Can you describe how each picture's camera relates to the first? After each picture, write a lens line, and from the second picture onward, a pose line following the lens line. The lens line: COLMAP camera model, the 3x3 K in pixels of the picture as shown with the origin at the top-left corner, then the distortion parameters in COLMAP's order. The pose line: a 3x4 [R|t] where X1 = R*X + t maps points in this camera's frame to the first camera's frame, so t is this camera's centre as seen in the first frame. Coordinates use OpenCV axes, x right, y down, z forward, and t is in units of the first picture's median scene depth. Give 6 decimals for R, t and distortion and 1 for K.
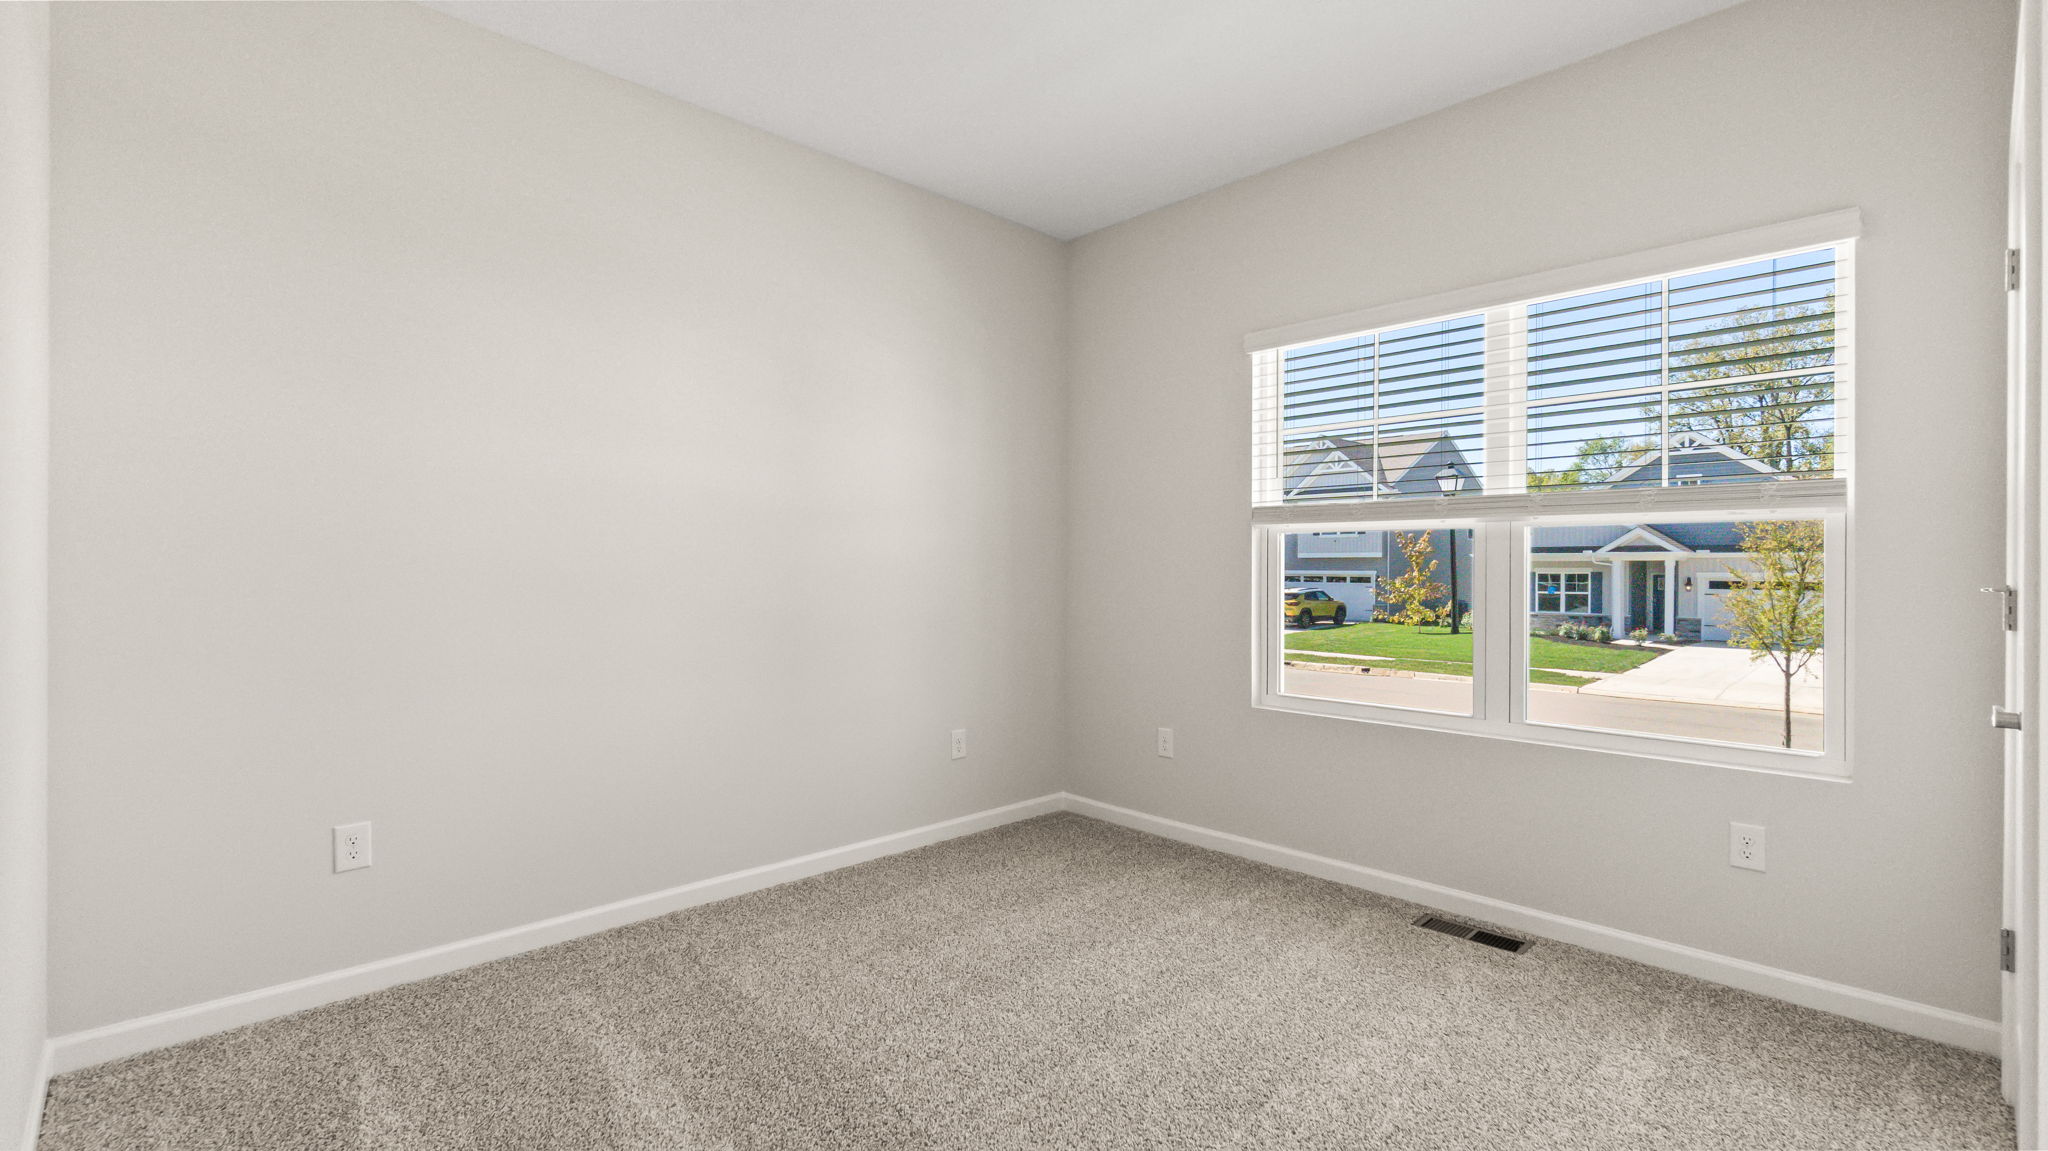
lens RADIAL K [[914.5, 0, 1024.6], [0, 914.5, 572.4], [0, 0, 1]] dist [0.013305, -0.005055]
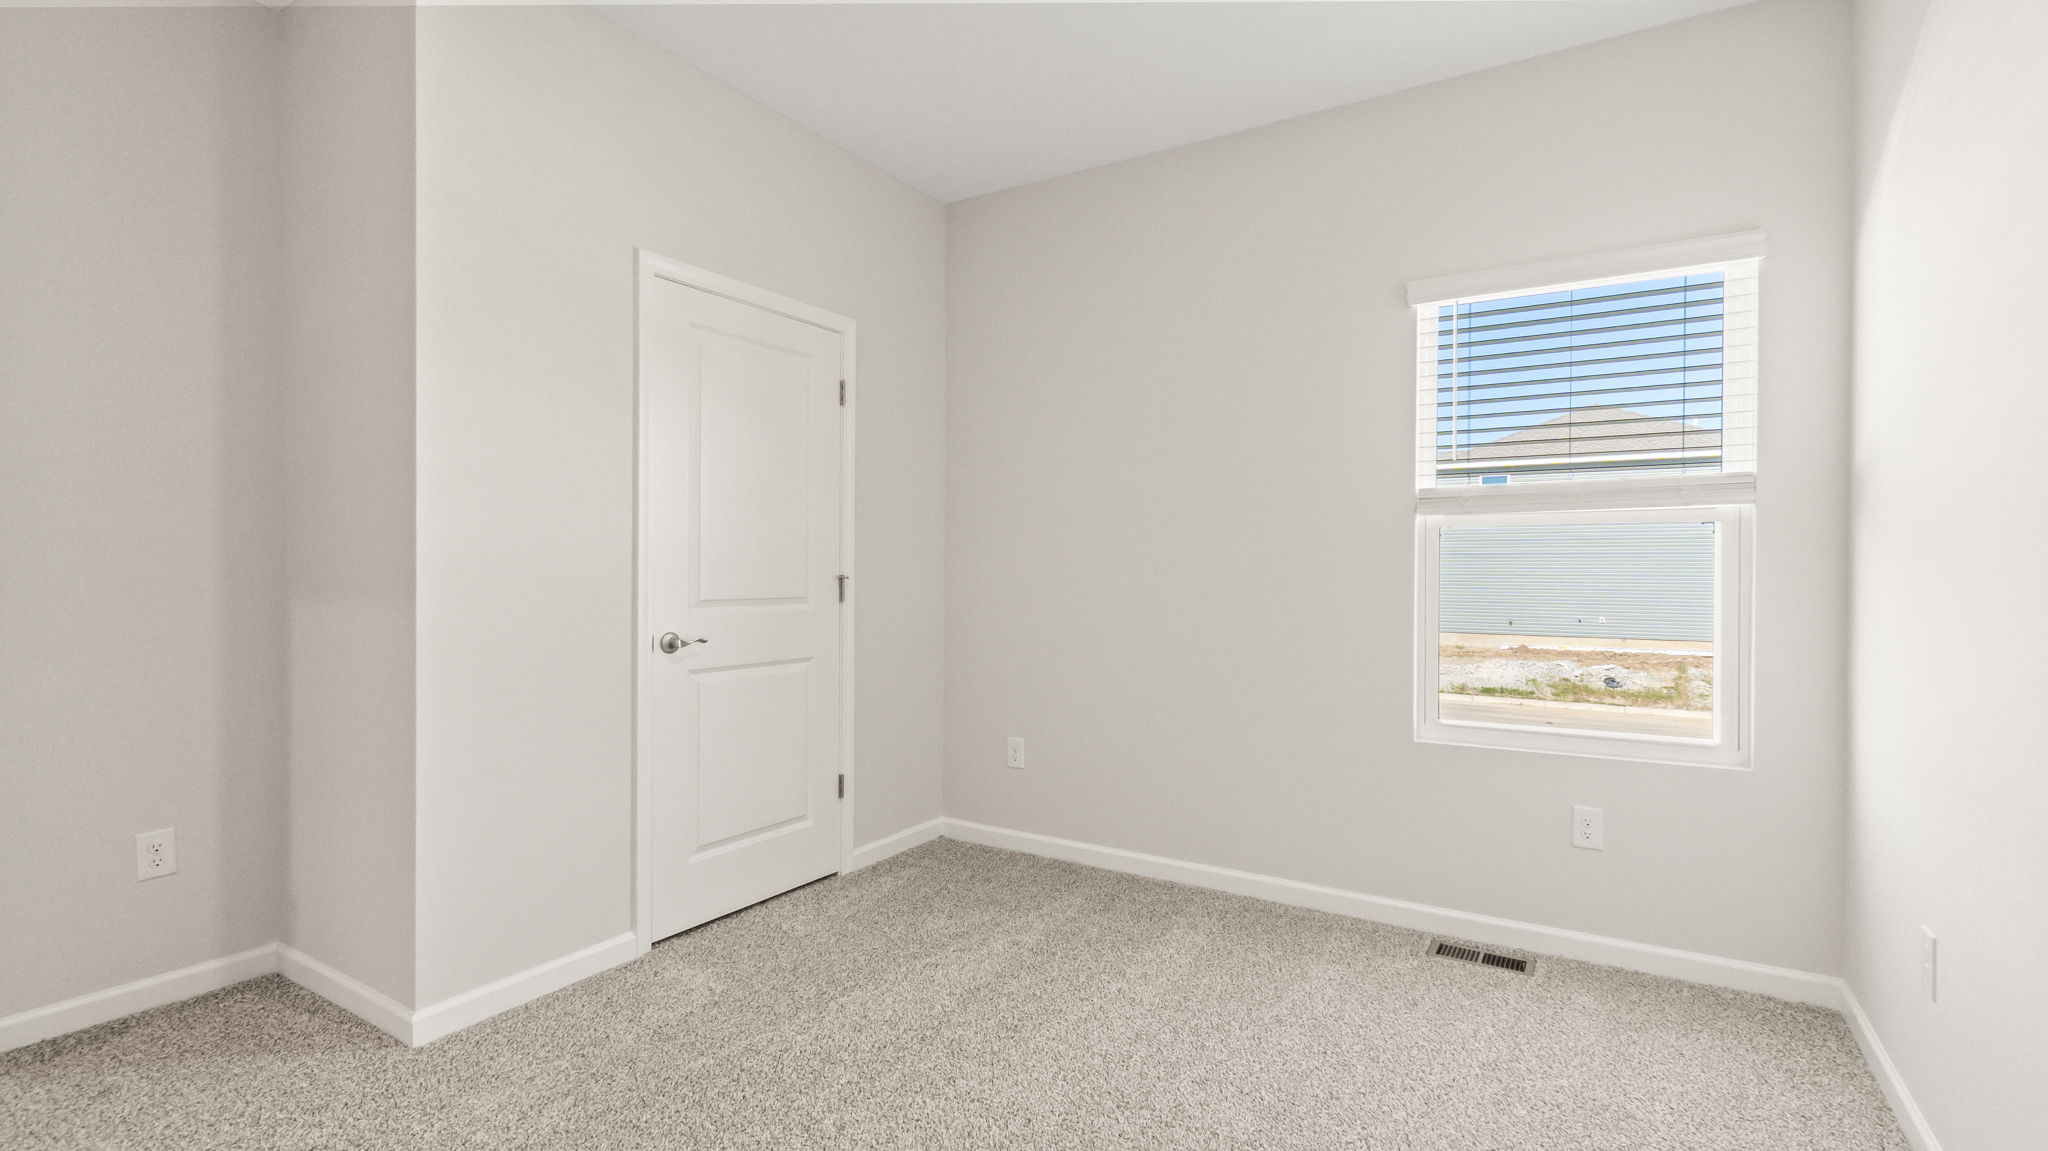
lens RADIAL K [[914.5, 0, 1024.6], [0, 914.5, 572.4], [0, 0, 1]] dist [0.013305, -0.005055]
pose [[0.970152, -0.002374, 0.242486, -0.173267], [0.002965, 0.999993, -0.002071, -0.000845], [-0.242479, 0.002728, 0.970153, 0.174863]]
